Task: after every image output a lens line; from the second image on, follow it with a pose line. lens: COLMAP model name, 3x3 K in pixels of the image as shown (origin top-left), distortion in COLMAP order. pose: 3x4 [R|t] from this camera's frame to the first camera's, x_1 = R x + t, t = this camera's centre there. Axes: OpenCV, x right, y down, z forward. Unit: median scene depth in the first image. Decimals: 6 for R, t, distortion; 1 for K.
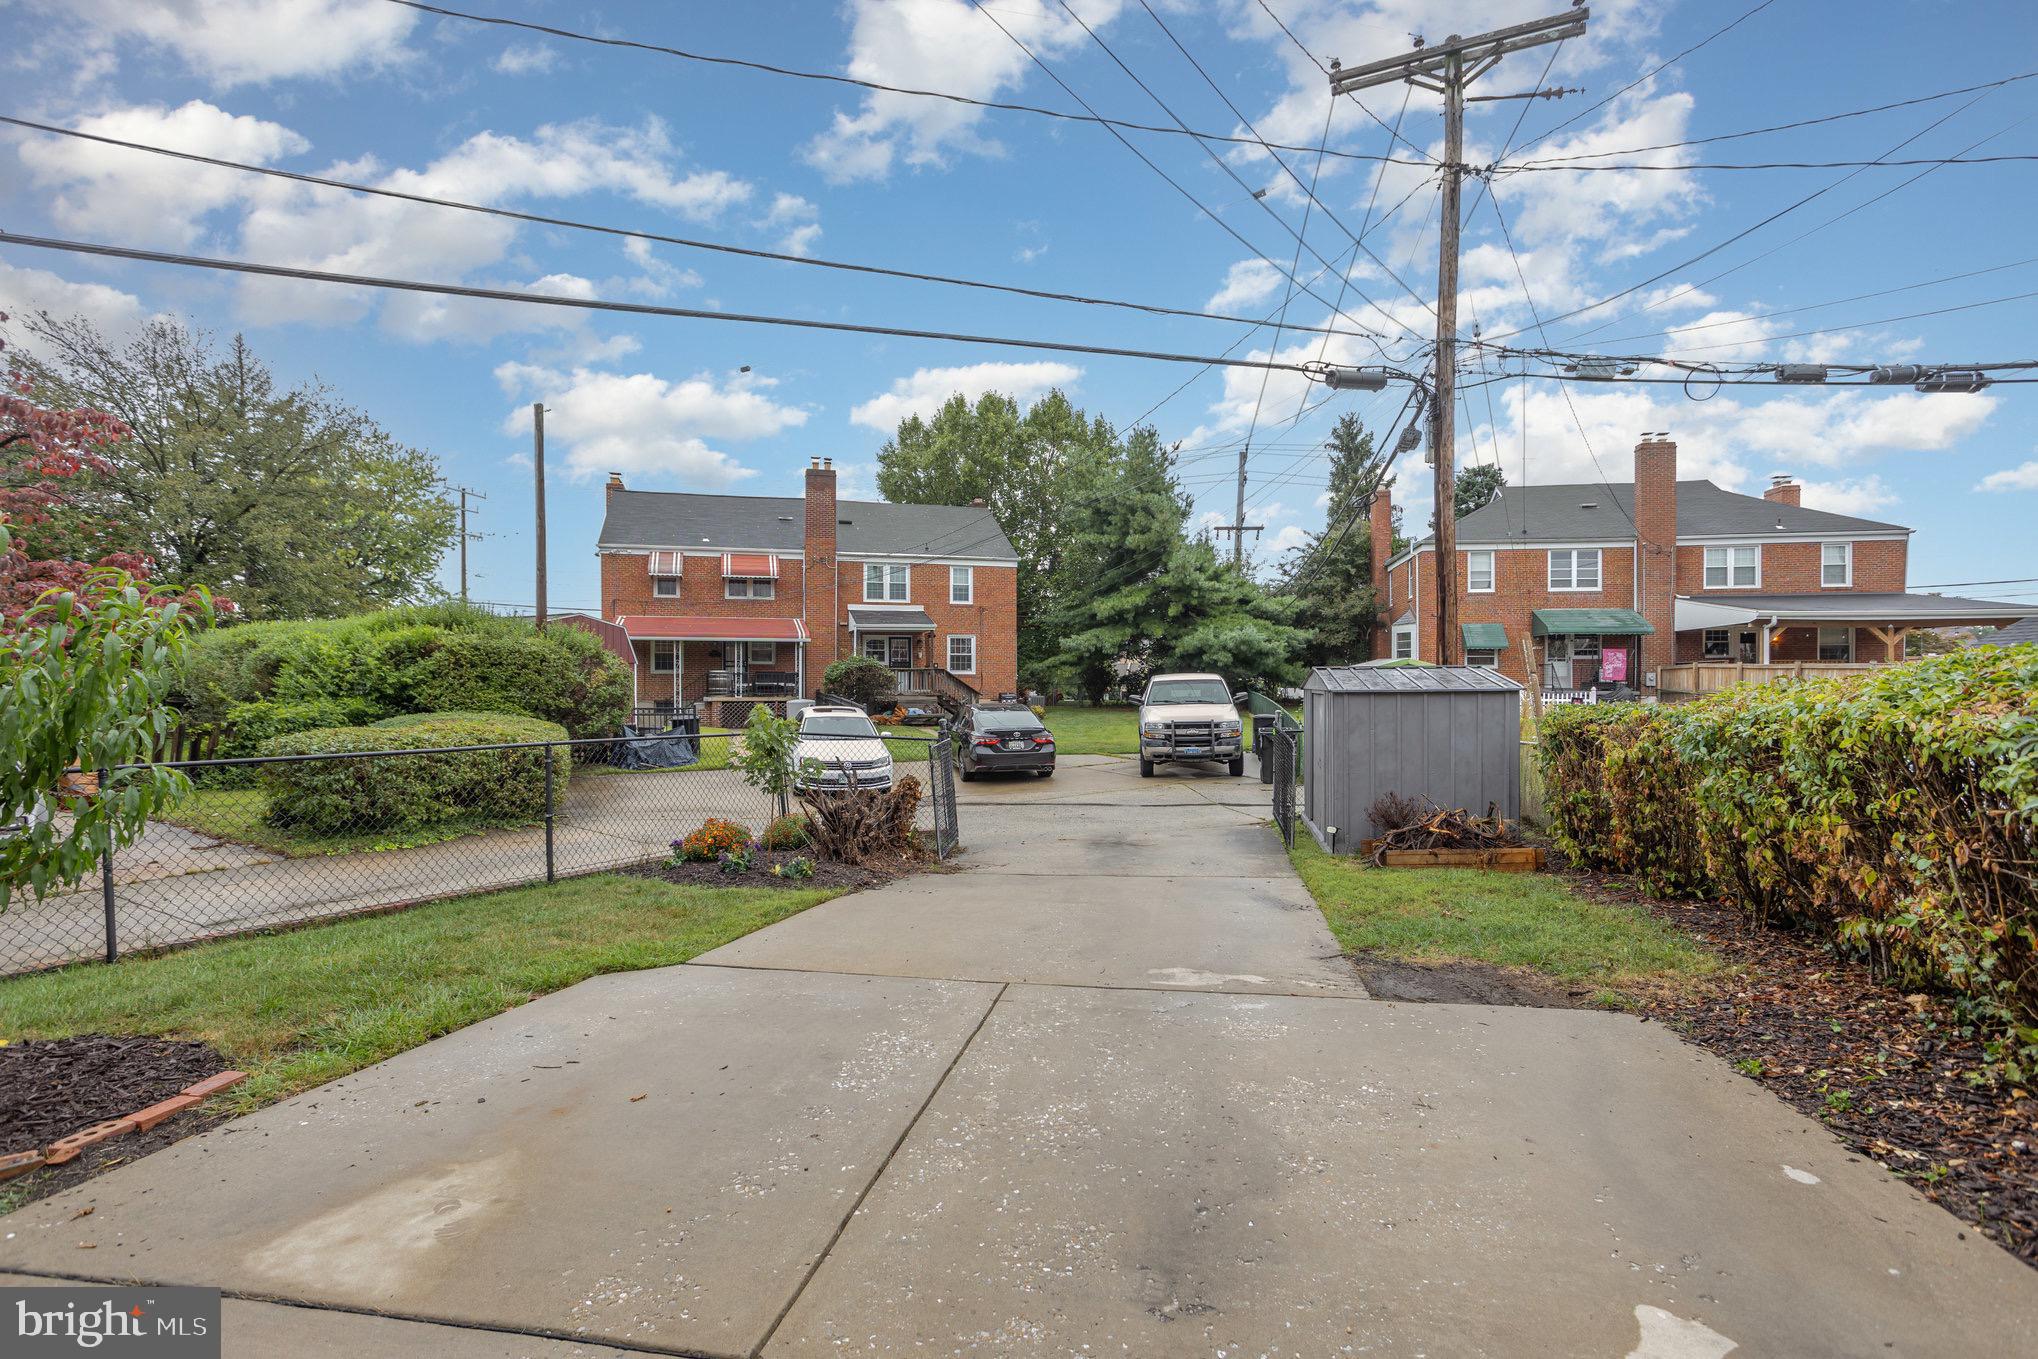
lens RADIAL K [[995.2, 0, 1010.2], [0, 995.2, 692.4], [0, 0, 1]] dist [-0.017698, 0.004048]
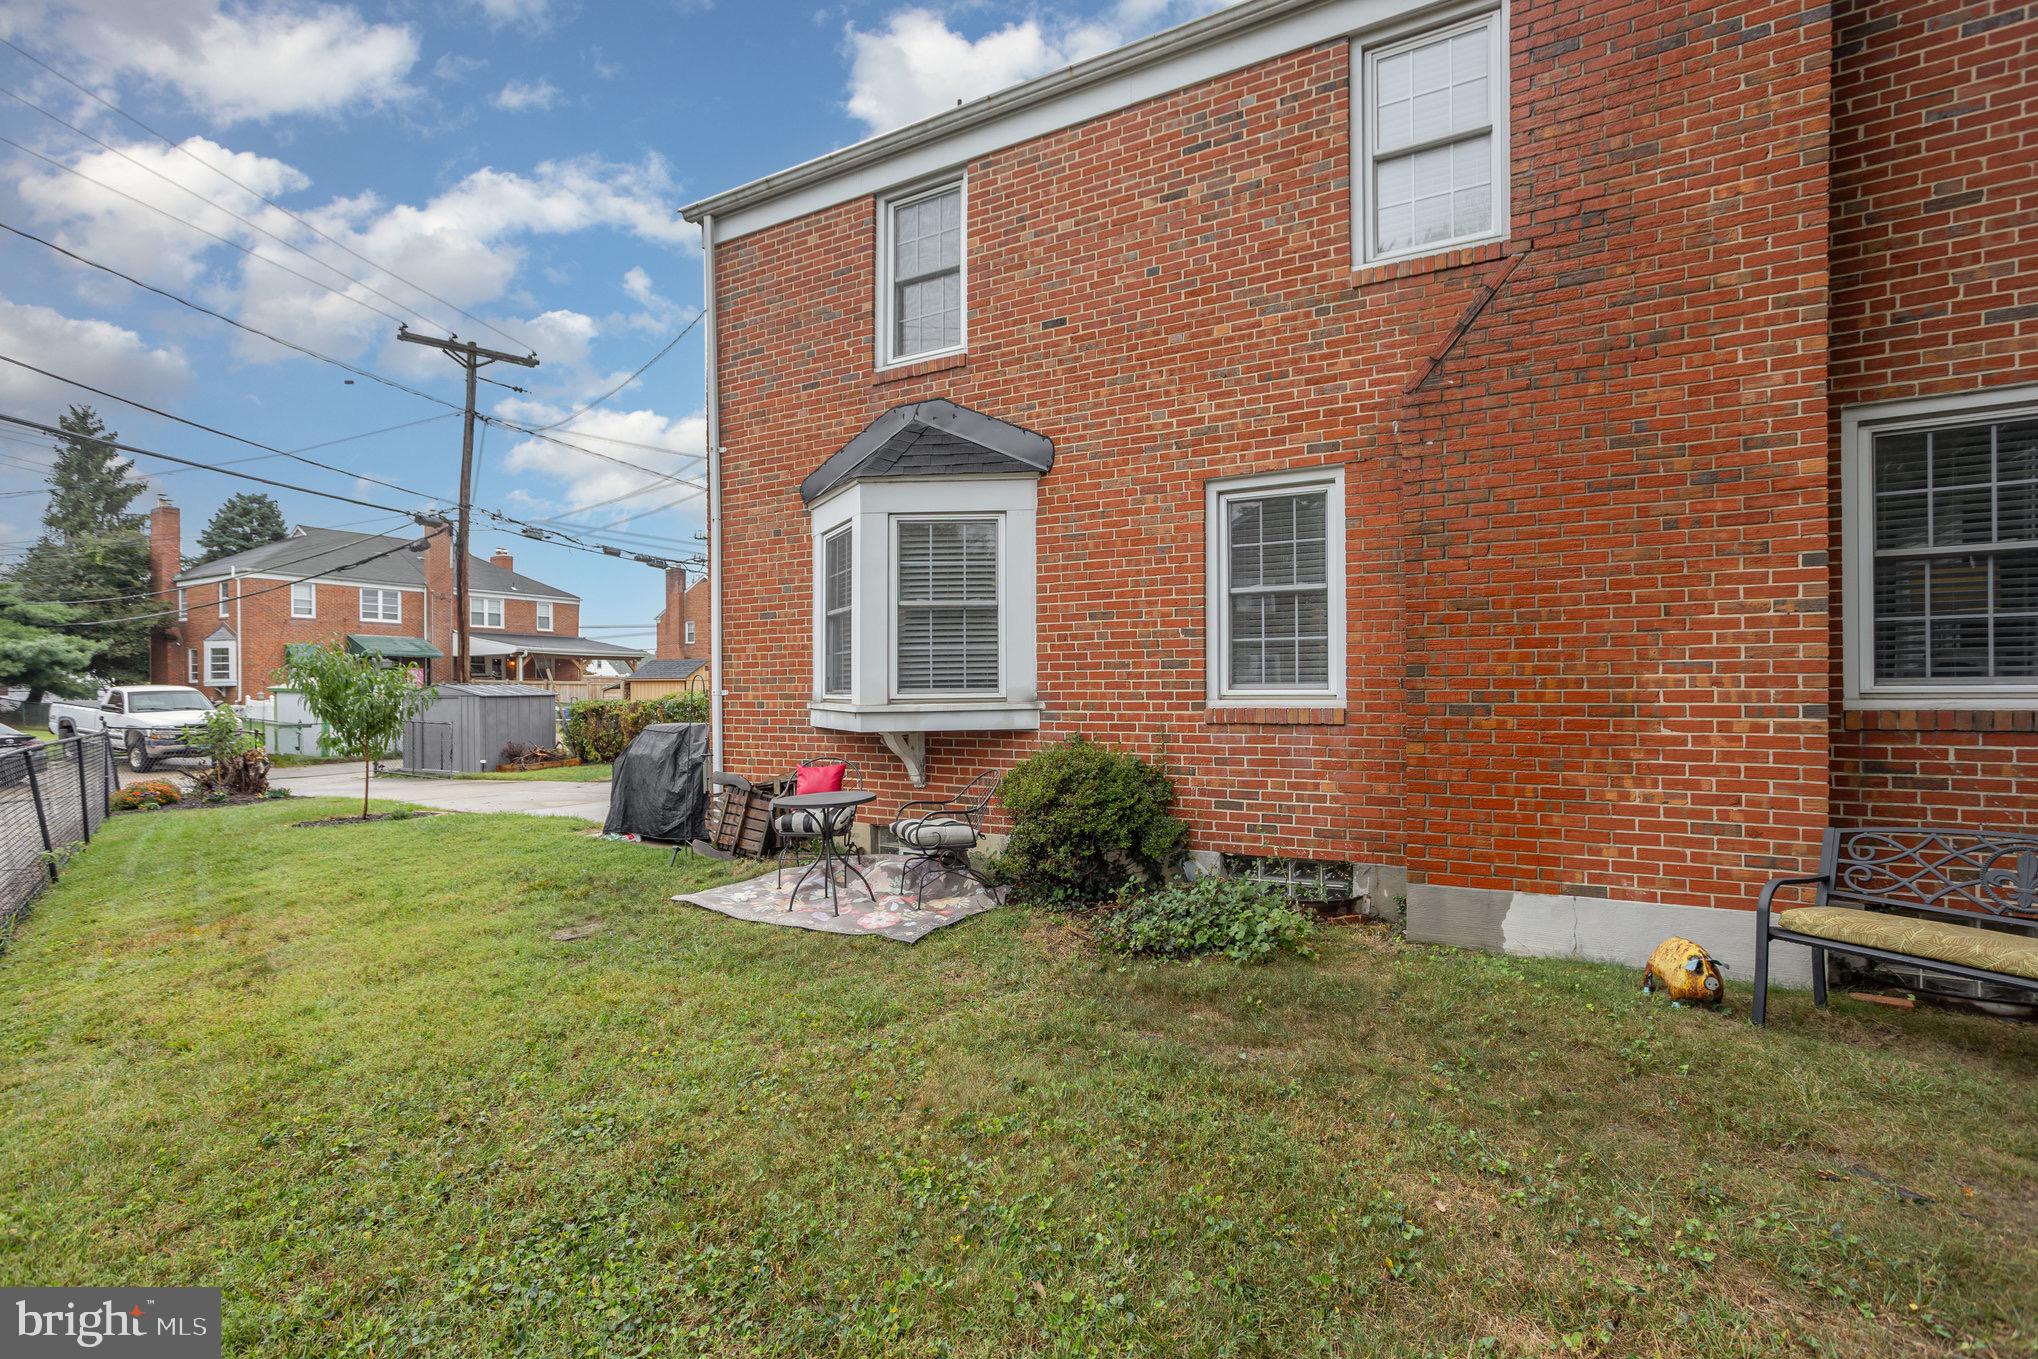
lens RADIAL K [[995.2, 0, 1018.6], [0, 995.2, 685.2], [0, 0, 1]] dist [-0.017698, 0.004048]
pose [[0.340611, 0.004866, 0.940192, -0.373048], [0.012290, 0.999878, -0.009627, 0.003022], [-0.940124, 0.014834, 0.340510, -0.231797]]
